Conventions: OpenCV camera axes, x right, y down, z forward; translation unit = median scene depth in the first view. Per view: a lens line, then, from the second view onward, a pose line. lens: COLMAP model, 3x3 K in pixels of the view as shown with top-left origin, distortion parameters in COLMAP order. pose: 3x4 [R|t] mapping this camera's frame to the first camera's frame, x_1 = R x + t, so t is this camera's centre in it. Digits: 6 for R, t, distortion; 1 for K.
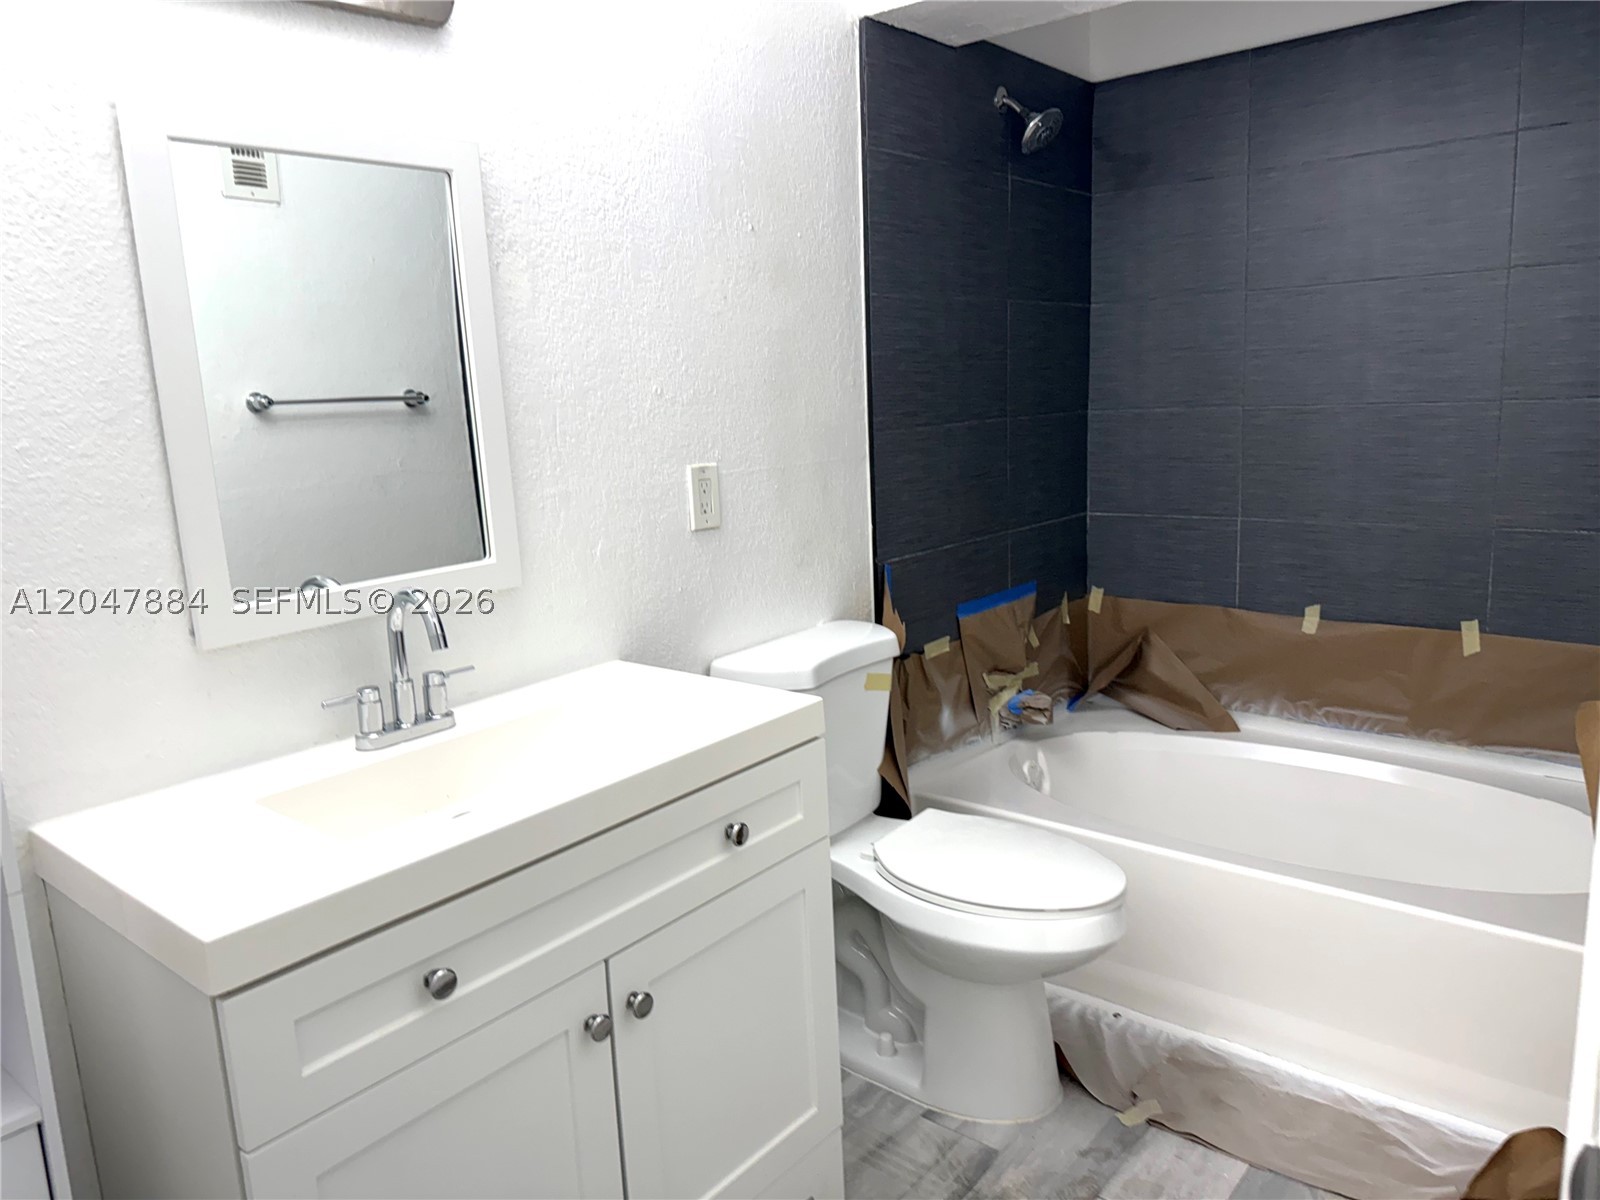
lens RADIAL K [[1104.8, 0, 773.1], [0, 1104.8, 600.7], [0, 0, 1]] dist [0.185146, -0.349279]
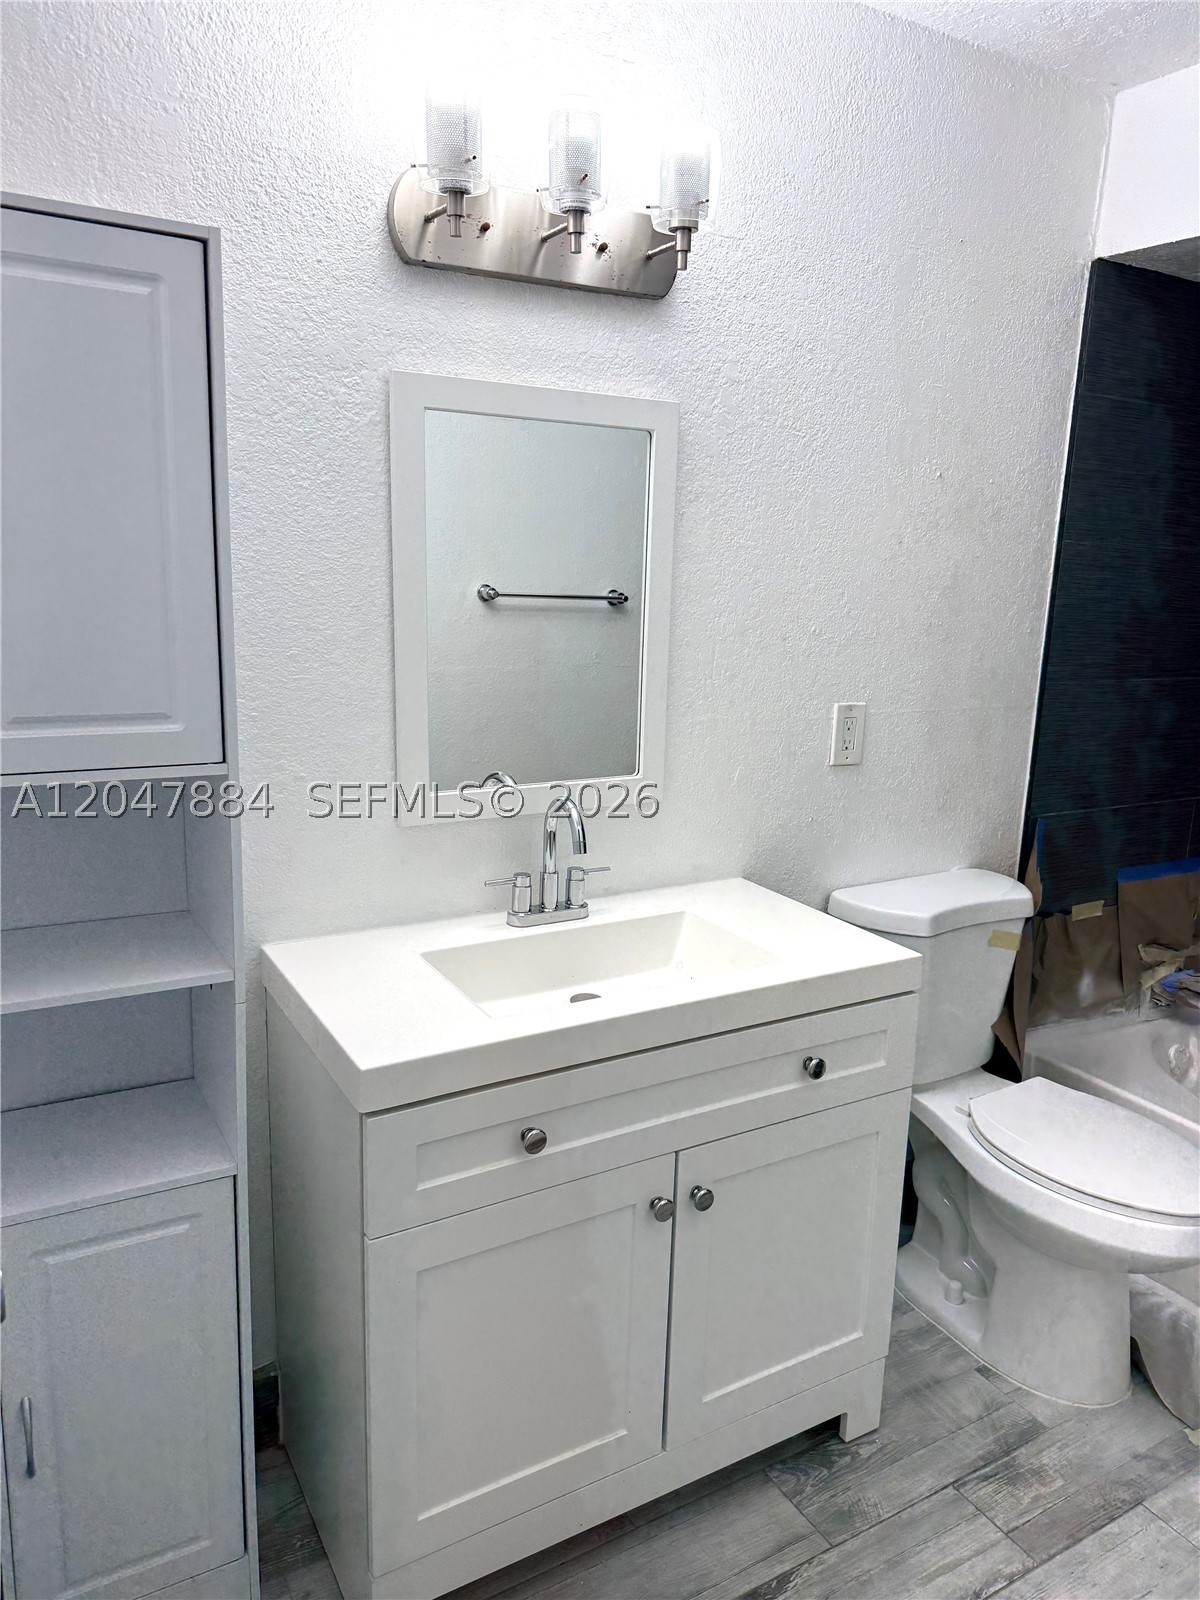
lens RADIAL K [[1125.8, 0, 595.2], [0, 1125.8, 795.5], [0, 0, 1]] dist [0.040217, -0.052197]
pose [[0.937522, 0.140990, -0.318078, 0.059565], [-0.133906, 0.990010, 0.044145, -0.052635], [0.321125, 0.001206, 0.947036, -0.072697]]
